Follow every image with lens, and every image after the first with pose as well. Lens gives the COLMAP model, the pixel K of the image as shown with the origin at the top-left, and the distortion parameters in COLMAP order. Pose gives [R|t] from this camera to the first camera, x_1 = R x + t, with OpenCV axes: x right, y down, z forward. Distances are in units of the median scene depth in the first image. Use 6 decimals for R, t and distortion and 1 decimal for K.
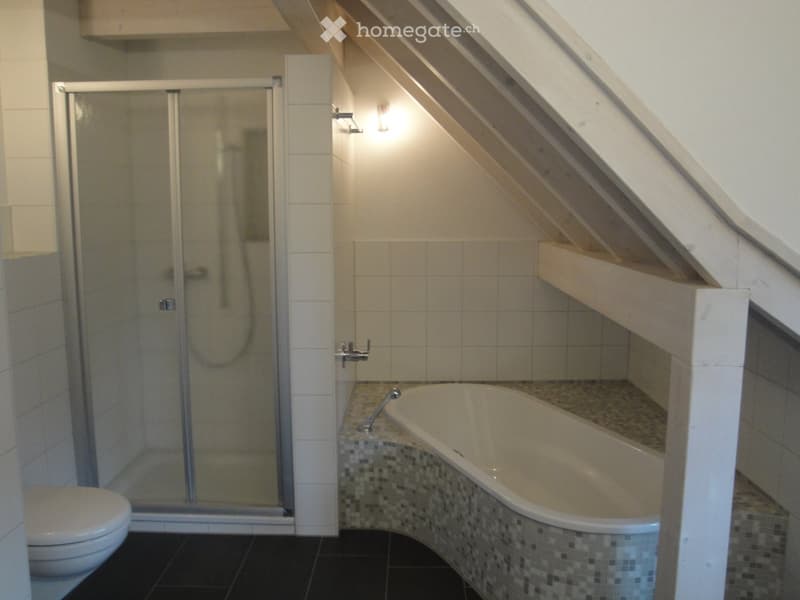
lens RADIAL K [[664.6, 0, 400.0], [0, 664.6, 300.0], [0, 0, 1]] dist [-0.173515, 0.184051]
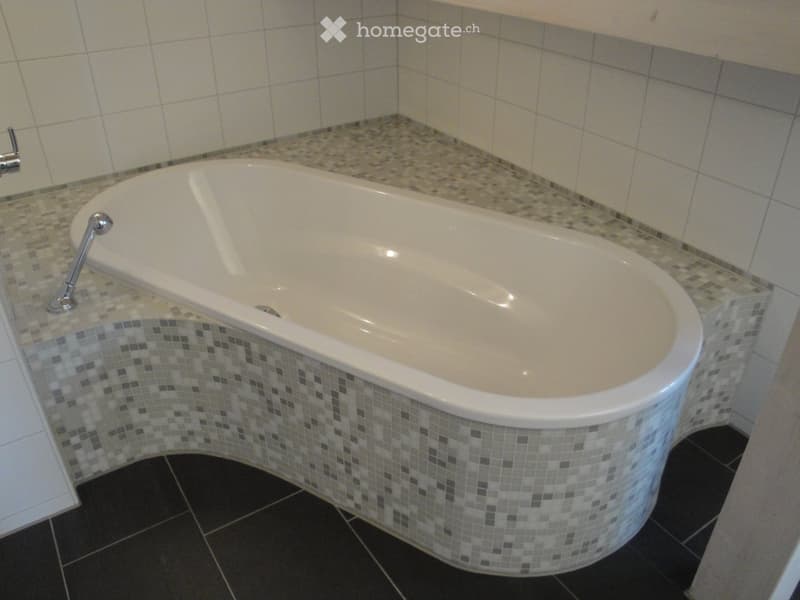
lens RADIAL K [[664.6, 0, 400.0], [0, 664.6, 300.0], [0, 0, 1]] dist [-0.173515, 0.184051]
pose [[0.826484, -0.300945, 0.475769, -0.078170], [0.083047, 0.901050, 0.425690, -0.001690], [-0.556801, -0.312314, 0.769696, 0.496979]]
